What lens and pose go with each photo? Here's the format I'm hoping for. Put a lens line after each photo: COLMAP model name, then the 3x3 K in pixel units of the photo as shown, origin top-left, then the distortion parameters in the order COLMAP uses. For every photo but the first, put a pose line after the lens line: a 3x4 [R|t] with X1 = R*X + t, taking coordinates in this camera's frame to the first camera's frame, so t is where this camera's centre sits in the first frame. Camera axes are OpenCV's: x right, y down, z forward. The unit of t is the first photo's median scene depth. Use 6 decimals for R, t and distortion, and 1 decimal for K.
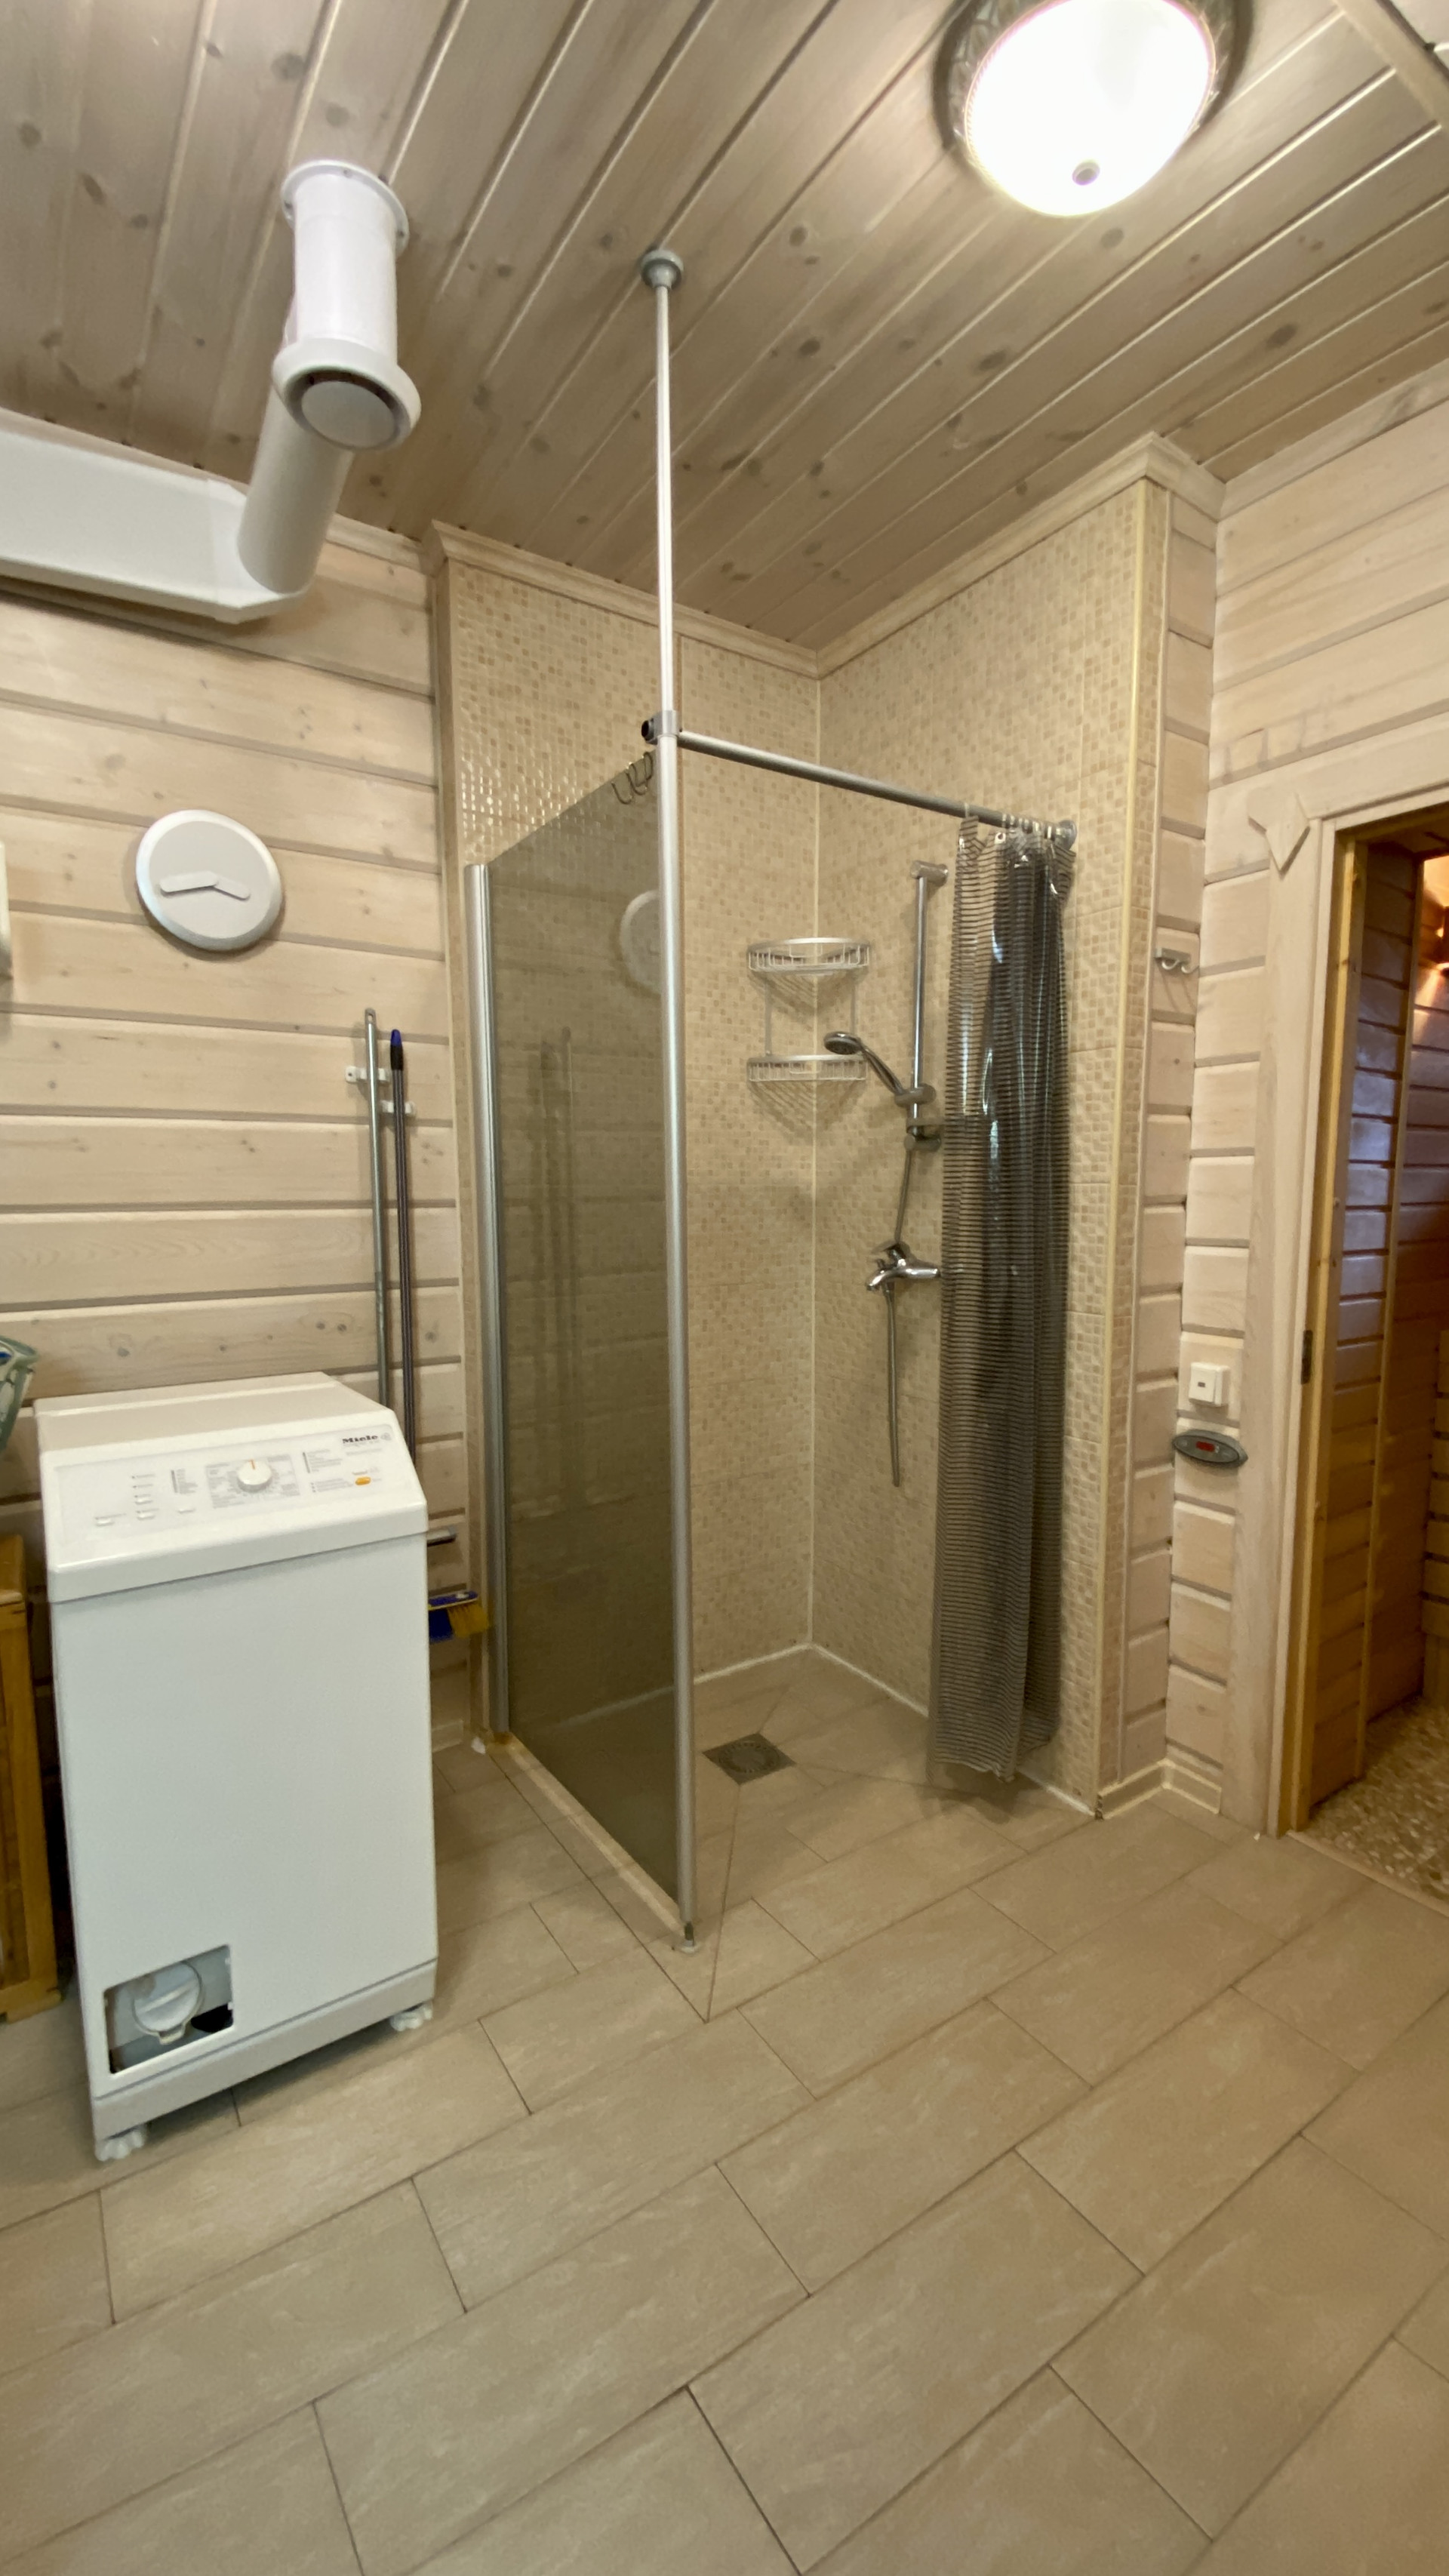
lens RADIAL K [[1070.5, 0, 727.2], [0, 1070.5, 1293.8], [0, 0, 1]] dist [0.003378, 0.000079]
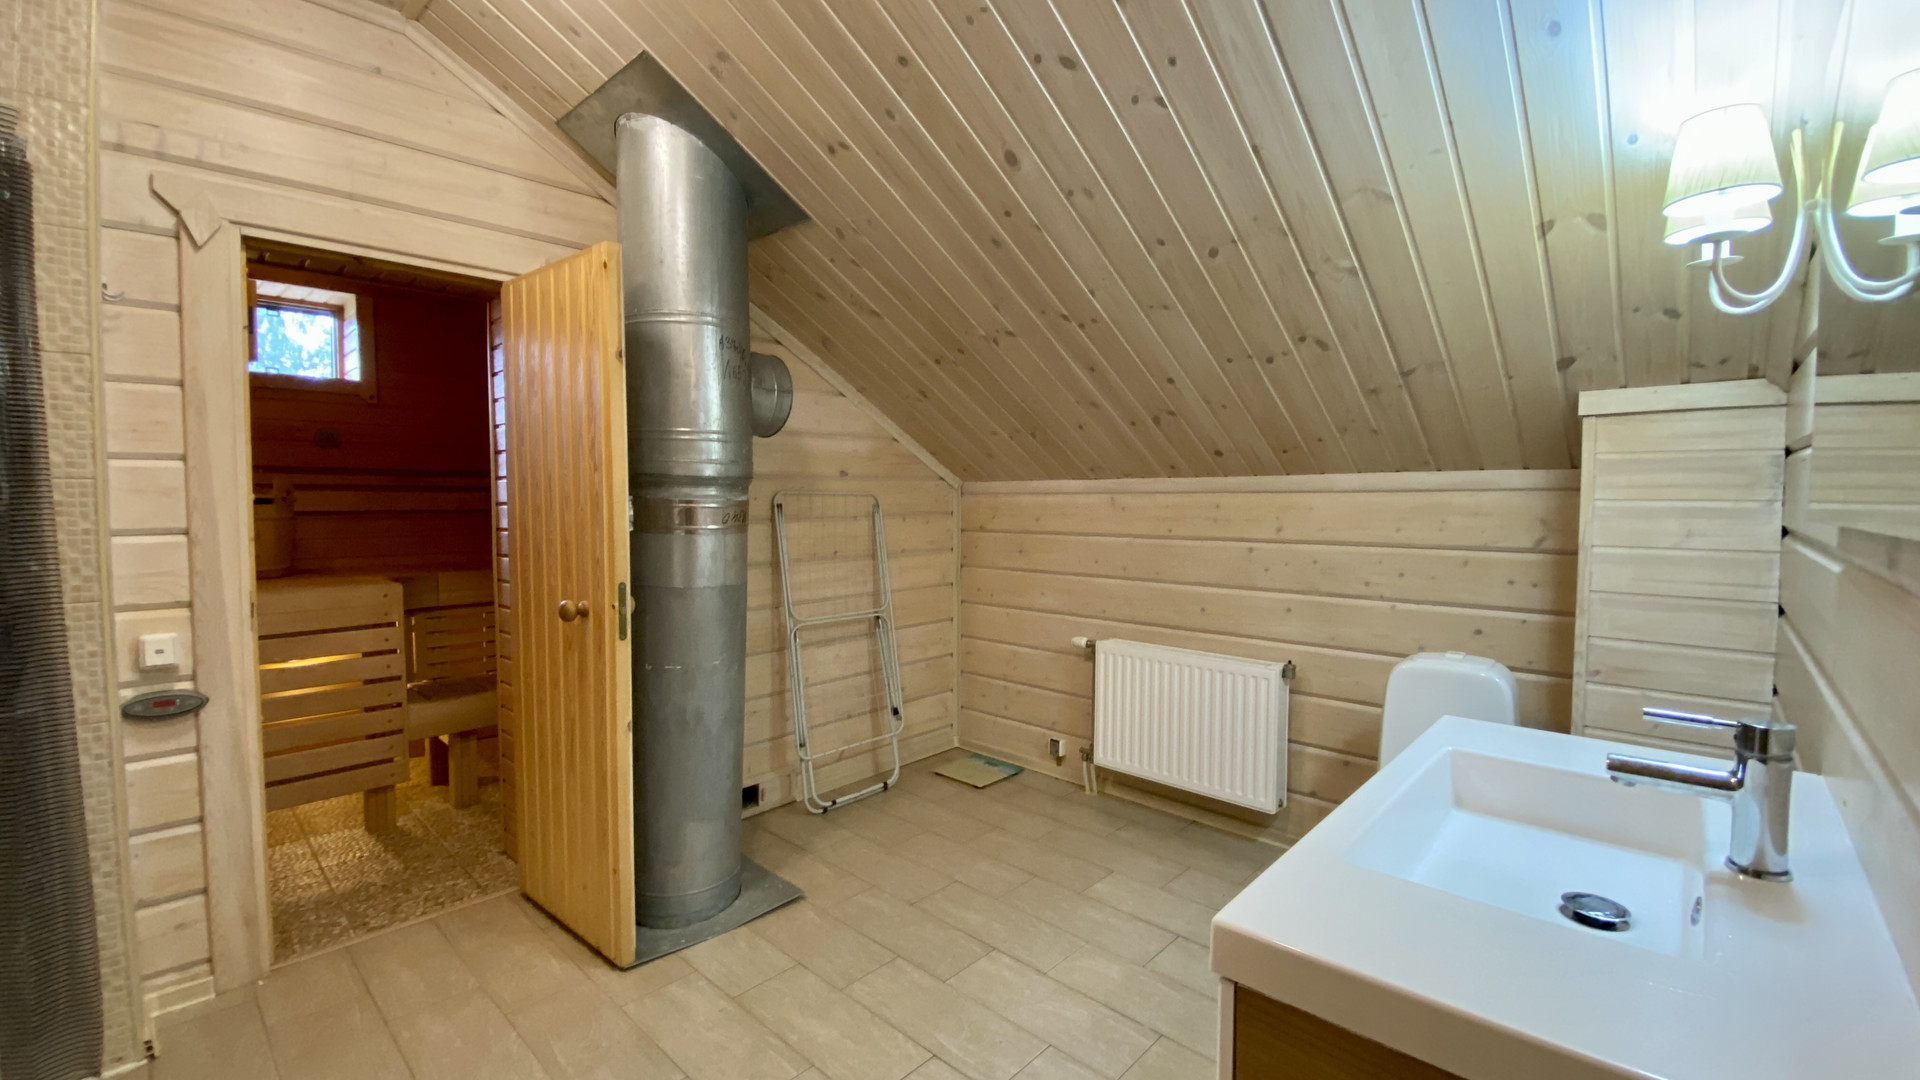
lens RADIAL K [[798.0, 0, 959.7], [0, 798.0, 539.0], [0, 0, 1]] dist [0.003378, 0.000079]
pose [[-0.227962, -0.043022, 0.972719, -0.613876], [0.111889, 0.991248, 0.070063, -0.001533], [-0.967220, 0.124808, -0.221153, 0.323998]]
